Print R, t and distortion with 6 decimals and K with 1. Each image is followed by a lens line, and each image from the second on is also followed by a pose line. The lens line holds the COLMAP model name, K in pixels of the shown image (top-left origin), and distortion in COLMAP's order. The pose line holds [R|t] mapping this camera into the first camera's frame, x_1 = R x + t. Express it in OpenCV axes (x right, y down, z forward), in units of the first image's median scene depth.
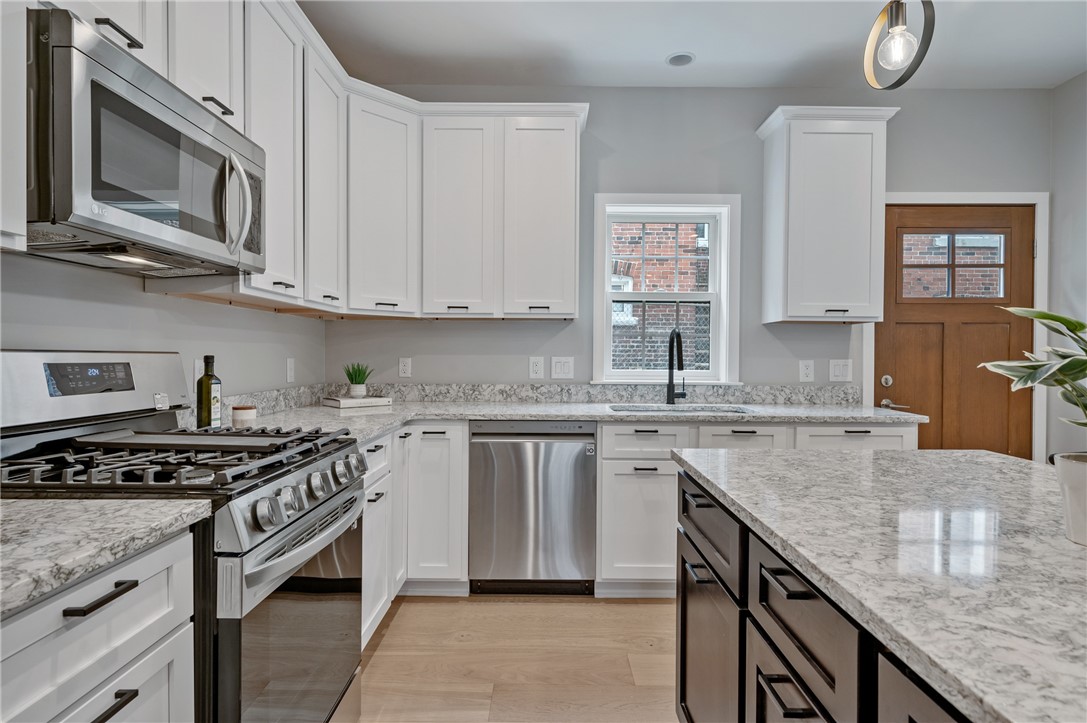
lens RADIAL K [[597.5, 0, 540.1], [0, 597.5, 360.4], [0, 0, 1]] dist [-0.000929, 0.001791]
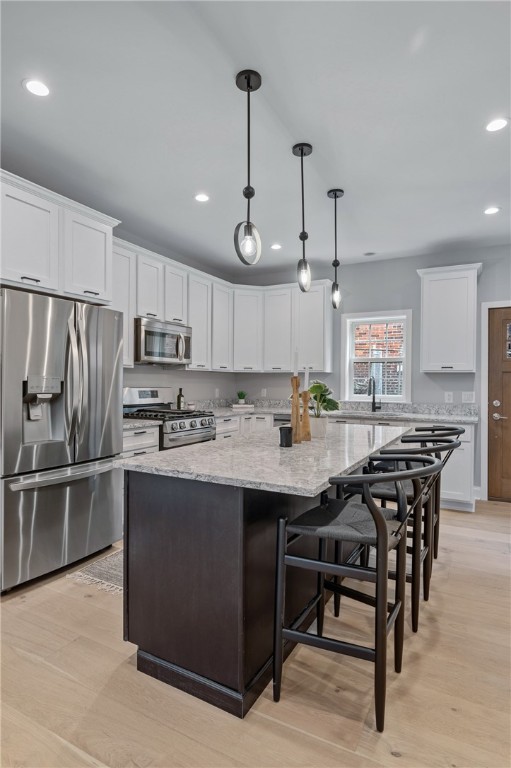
lens RADIAL K [[422.2, 0, 238.5], [0, 422.2, 384.9], [0, 0, 1]] dist [-0.000929, 0.001791]
pose [[0.868575, 0.005551, -0.495527, 0.596010], [-0.007487, 0.999970, -0.001920, -0.017038], [0.495502, 0.005378, 0.868590, -0.586878]]
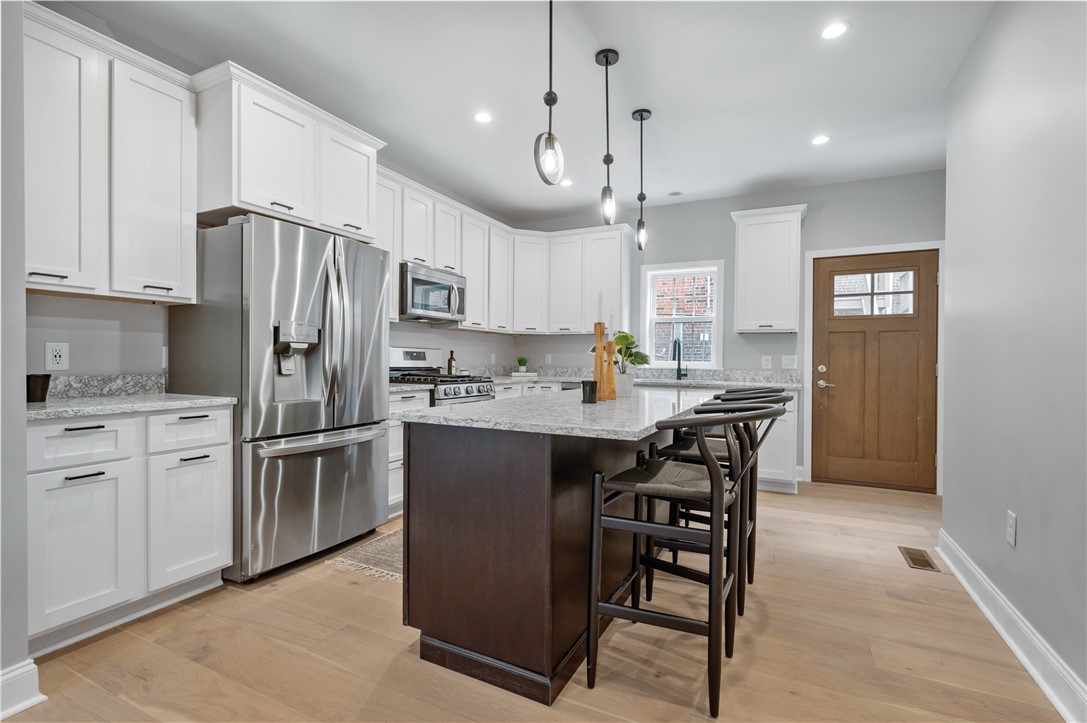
lens RADIAL K [[501.8, 0, 522.7], [0, 501.8, 364.5], [0, 0, 1]] dist [-0.000229, 0.002679]
pose [[0.882805, 0.010244, -0.469629, 0.563104], [-0.011192, 0.999937, 0.000774, 0.034189], [0.469607, 0.004573, 0.882864, -0.610246]]
